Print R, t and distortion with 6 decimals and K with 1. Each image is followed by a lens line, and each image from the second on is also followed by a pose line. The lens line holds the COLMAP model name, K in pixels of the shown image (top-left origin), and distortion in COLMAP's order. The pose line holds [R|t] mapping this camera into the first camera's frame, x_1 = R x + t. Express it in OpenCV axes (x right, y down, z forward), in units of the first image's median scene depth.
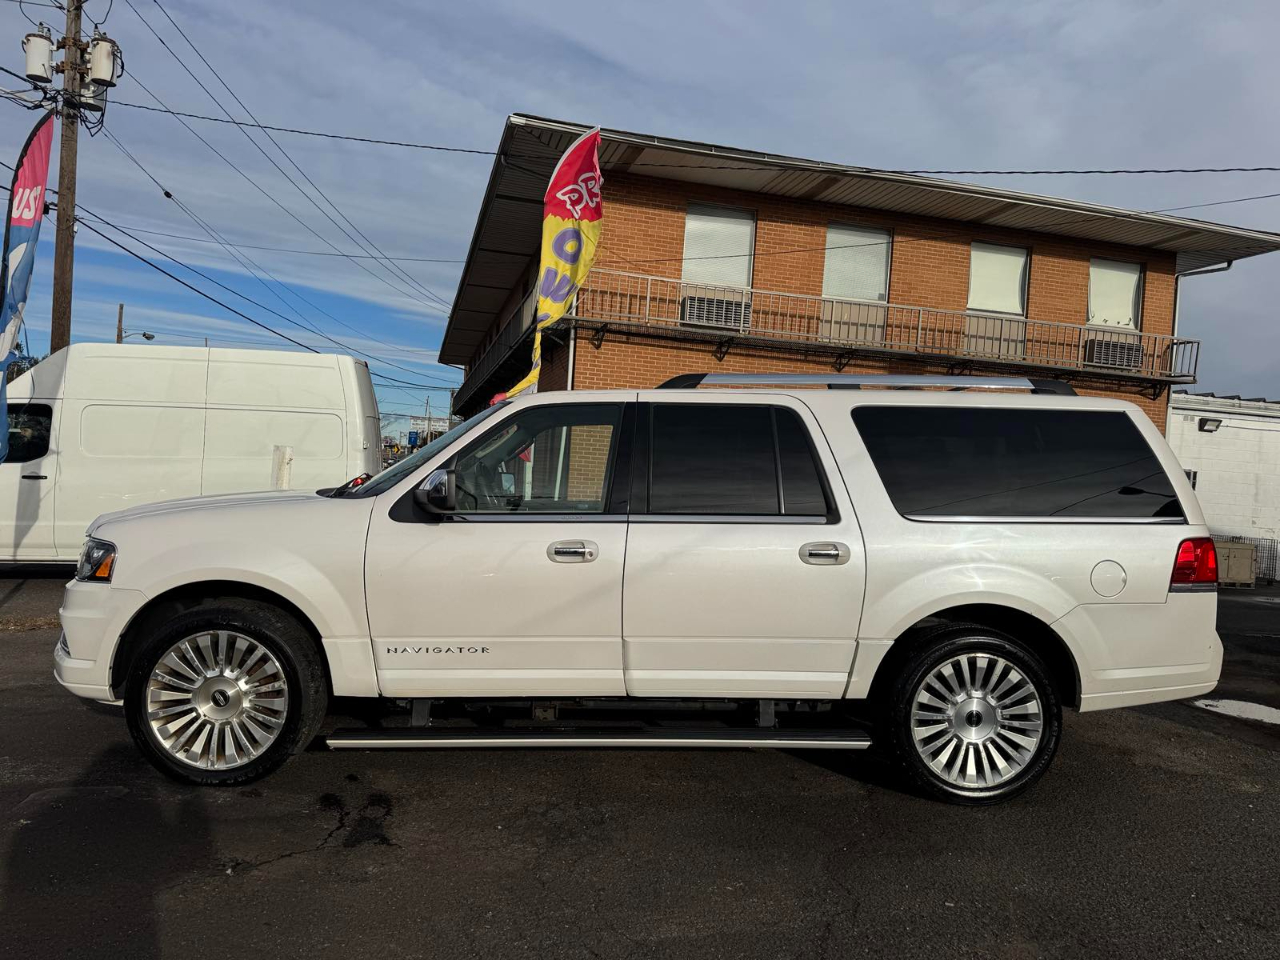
lens RADIAL K [[898.1, 0, 632.5], [0, 898.1, 480.4], [0, 0, 1]] dist [0.038210, -0.045940]
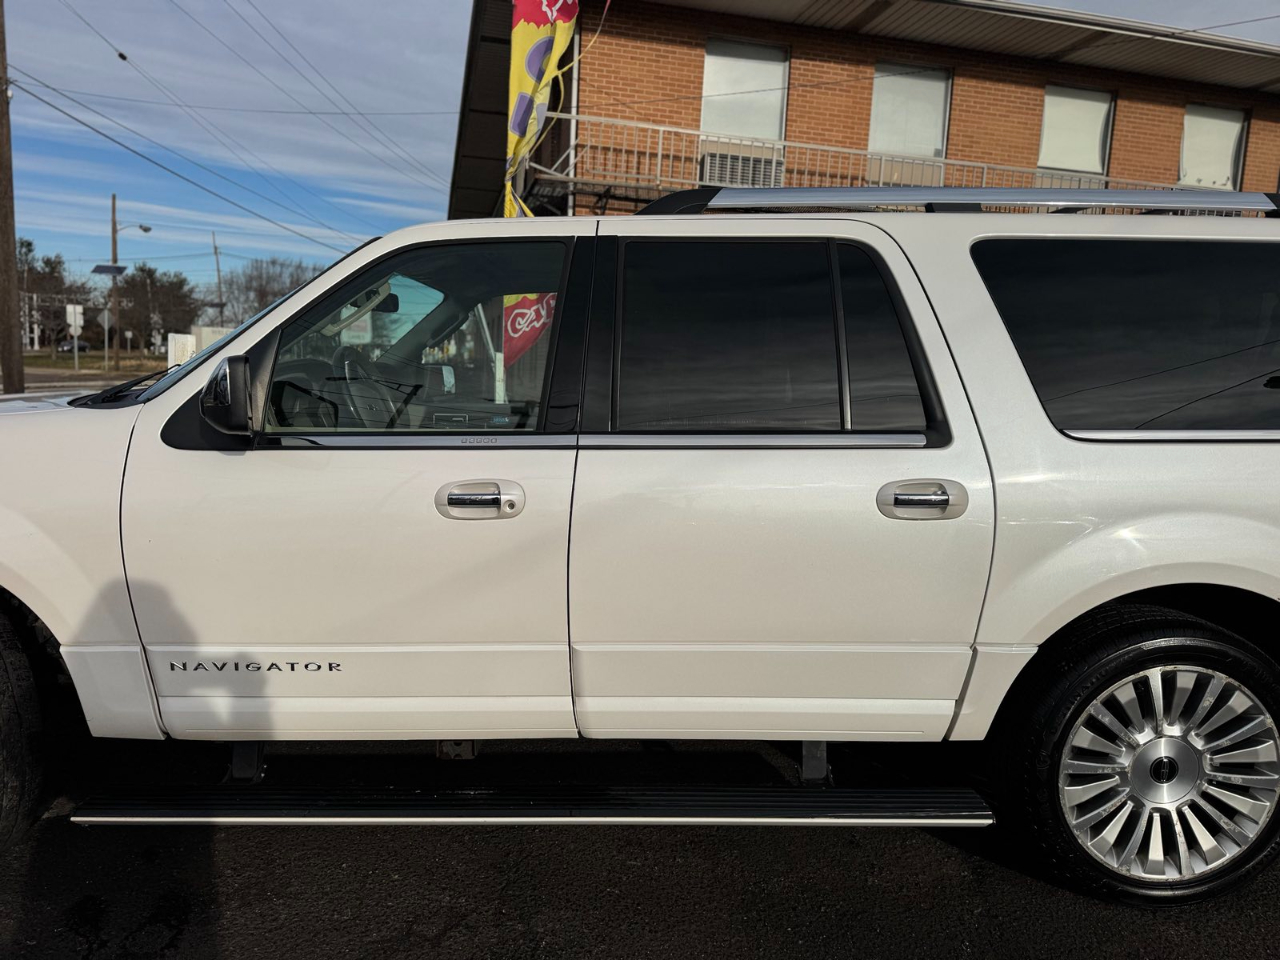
lens RADIAL K [[898.1, 0, 631.4], [0, 898.1, 480.3], [0, 0, 1]] dist [0.038210, -0.045940]
pose [[0.999545, -0.006609, -0.029430, 0.023754], [0.009973, 0.993238, 0.115667, 0.000919], [0.028466, -0.115907, 0.992852, 0.217836]]
